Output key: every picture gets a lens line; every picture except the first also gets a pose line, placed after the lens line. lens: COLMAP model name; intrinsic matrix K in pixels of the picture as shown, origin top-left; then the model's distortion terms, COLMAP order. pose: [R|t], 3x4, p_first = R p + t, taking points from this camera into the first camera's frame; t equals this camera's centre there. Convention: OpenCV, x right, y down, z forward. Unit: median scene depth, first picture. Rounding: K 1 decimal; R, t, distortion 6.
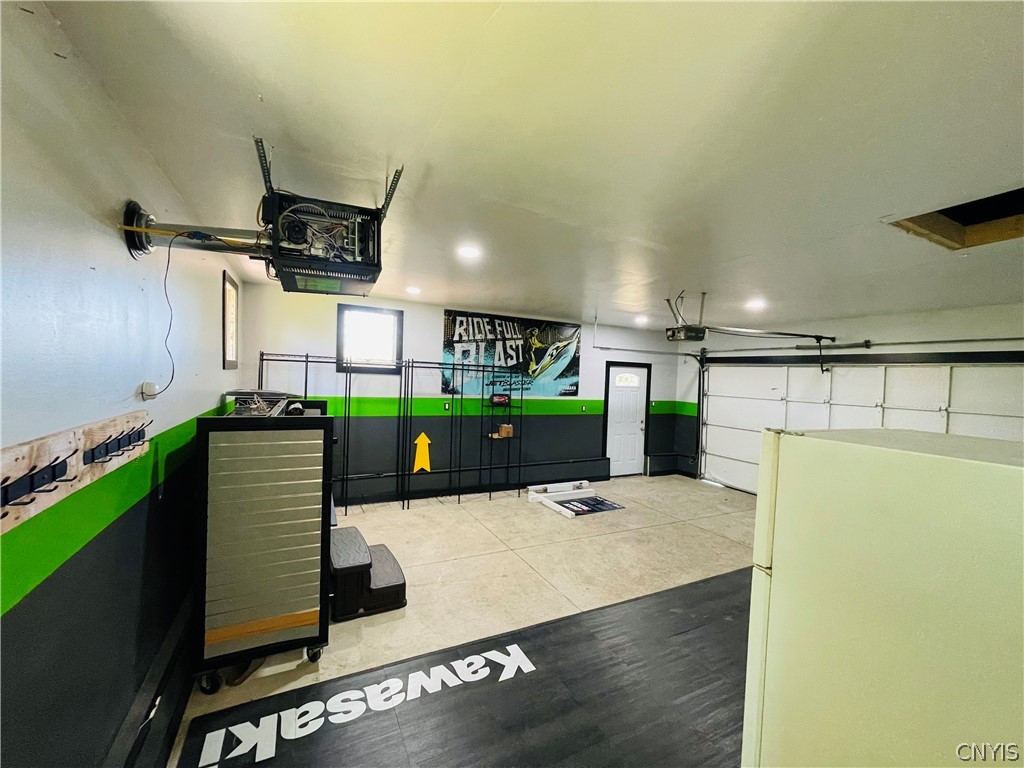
lens RADIAL K [[411.7, 0, 504.4], [0, 411.7, 382.5], [0, 0, 1]] dist [-0.004172, 0.001245]
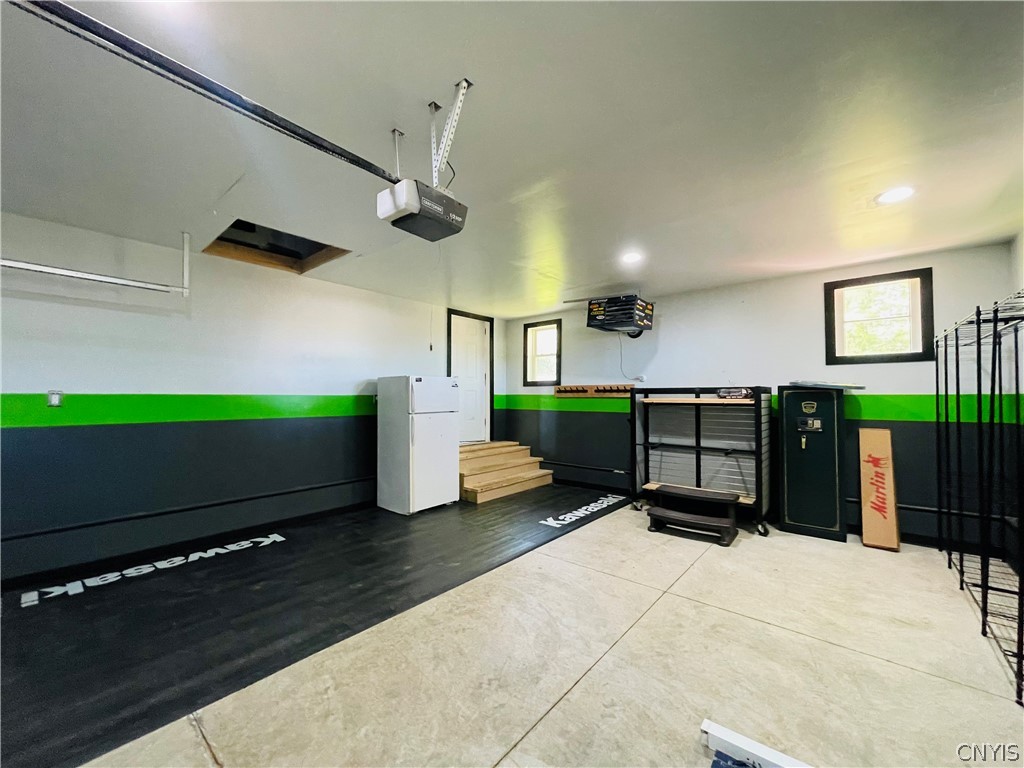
lens RADIAL K [[411.7, 0, 509.3], [0, 411.7, 390.0], [0, 0, 1]] dist [-0.004172, 0.001245]
pose [[-0.916186, -0.045039, -0.398214, 0.359774], [-0.043593, 0.998969, -0.012691, 0.055399], [0.398374, 0.005732, -0.917205, 0.996077]]
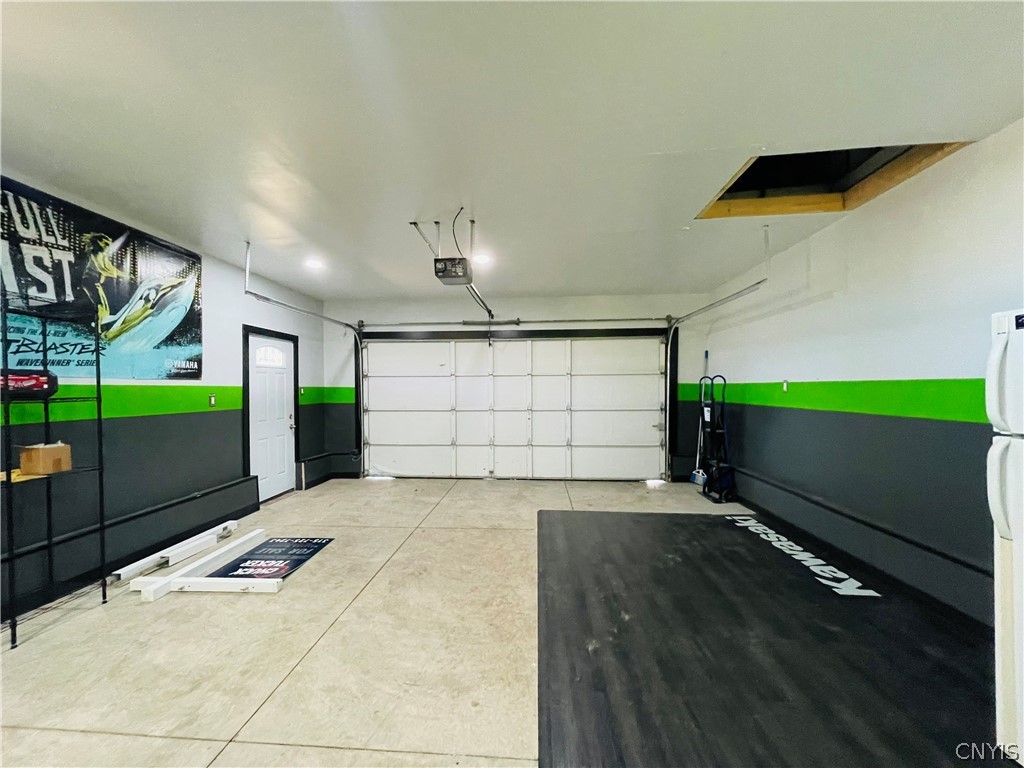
lens RADIAL K [[411.7, 0, 505.9], [0, 411.7, 388.6], [0, 0, 1]] dist [-0.004172, 0.001245]
pose [[0.505899, -0.042725, 0.861534, -0.109129], [0.041108, 0.998832, 0.025394, 0.052957], [-0.861613, 0.022569, 0.507064, 0.377086]]
